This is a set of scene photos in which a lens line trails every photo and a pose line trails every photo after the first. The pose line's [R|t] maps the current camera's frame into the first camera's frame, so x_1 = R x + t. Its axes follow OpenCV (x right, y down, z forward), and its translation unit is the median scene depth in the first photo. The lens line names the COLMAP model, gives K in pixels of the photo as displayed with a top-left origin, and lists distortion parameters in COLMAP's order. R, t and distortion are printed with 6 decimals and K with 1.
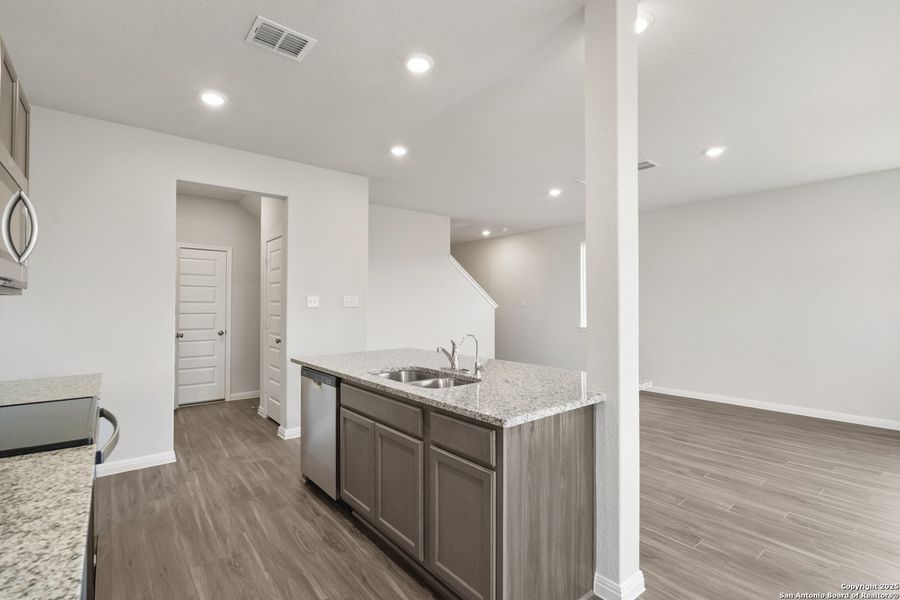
lens RADIAL K [[422.4, 0, 450.0], [0, 422.4, 300.0], [0, 0, 1]] dist [0.001630, 0.000396]
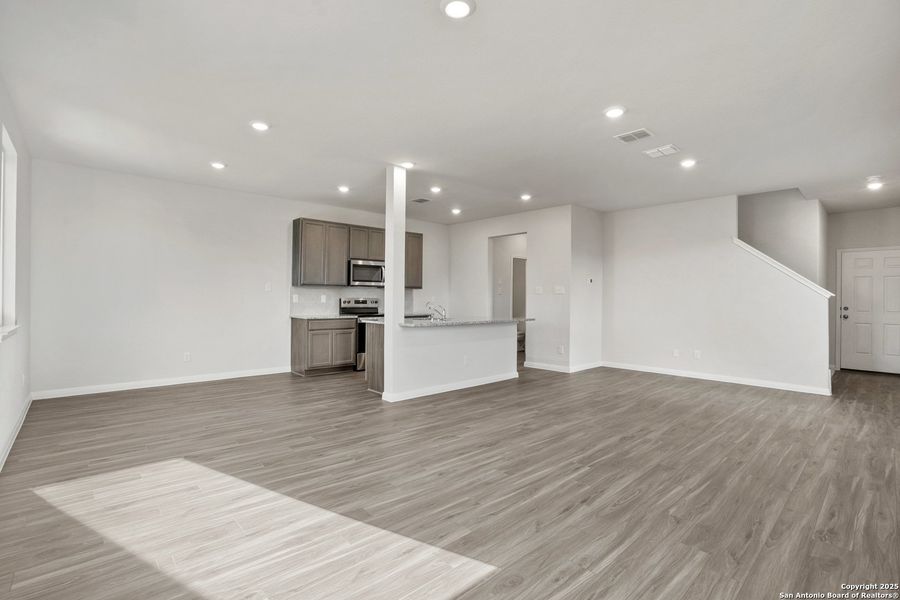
lens RADIAL K [[414.1, 0, 454.3], [0, 414.1, 299.2], [0, 0, 1]] dist [-0.027867, 0.000412]
pose [[0.067875, 0.005028, -0.997681, 1.679027], [0.001273, 0.999986, 0.005126, 0.036963], [0.997693, -0.001618, 0.067868, 0.697682]]
